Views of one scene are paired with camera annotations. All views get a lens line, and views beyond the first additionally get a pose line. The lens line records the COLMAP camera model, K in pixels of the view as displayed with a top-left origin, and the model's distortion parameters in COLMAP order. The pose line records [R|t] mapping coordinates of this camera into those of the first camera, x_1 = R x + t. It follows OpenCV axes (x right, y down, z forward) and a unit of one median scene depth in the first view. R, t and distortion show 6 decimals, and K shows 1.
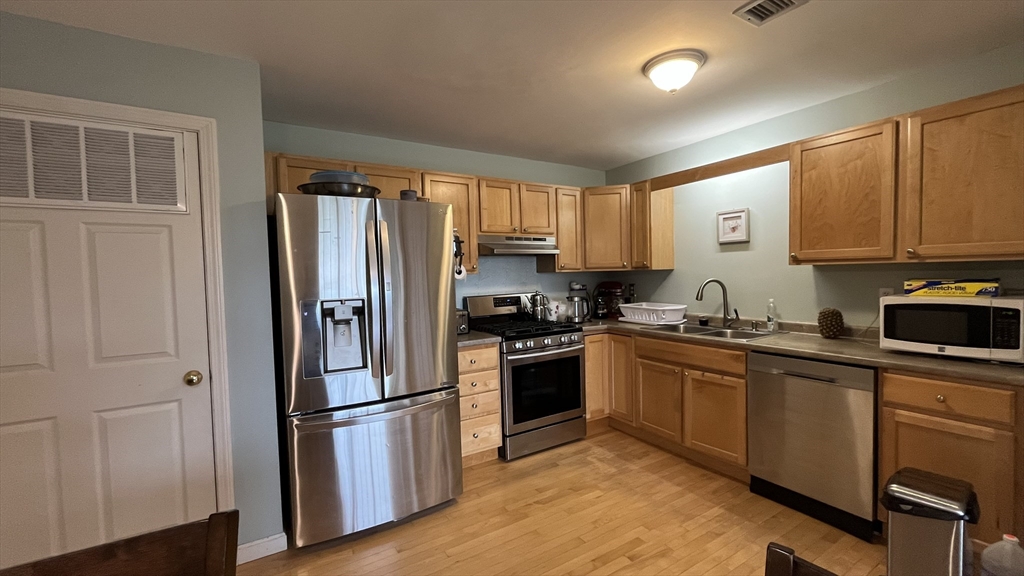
lens RADIAL K [[417.2, 0, 511.4], [0, 417.2, 289.2], [0, 0, 1]] dist [0.000837, 0.000292]
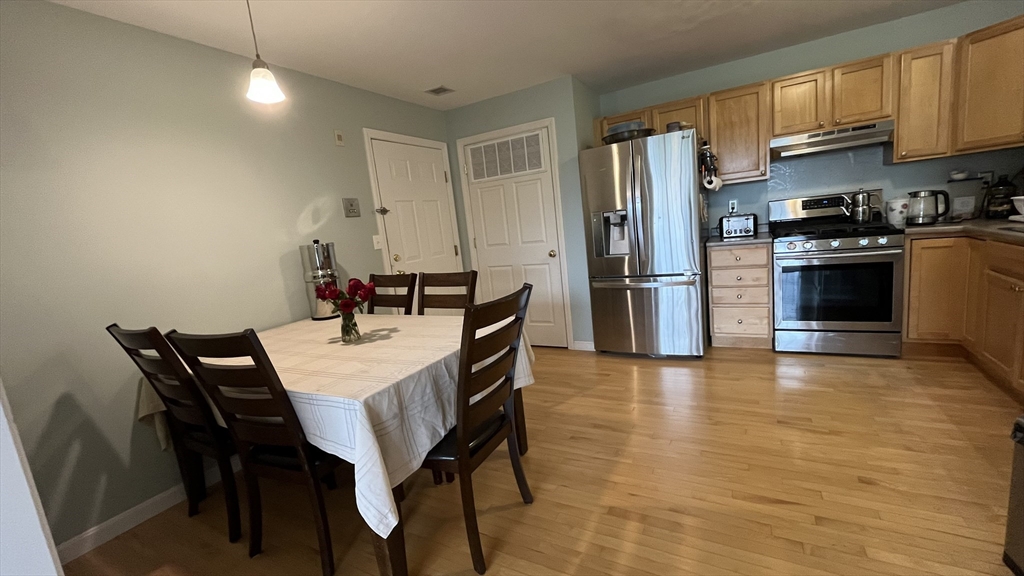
lens RADIAL K [[417.2, 0, 509.8], [0, 417.2, 288.4], [0, 0, 1]] dist [0.000837, 0.000292]
pose [[0.488525, 0.108777, -0.865743, 0.553717], [0.065909, 0.984764, 0.160922, 0.023324], [0.870057, -0.135675, 0.473912, -0.102681]]
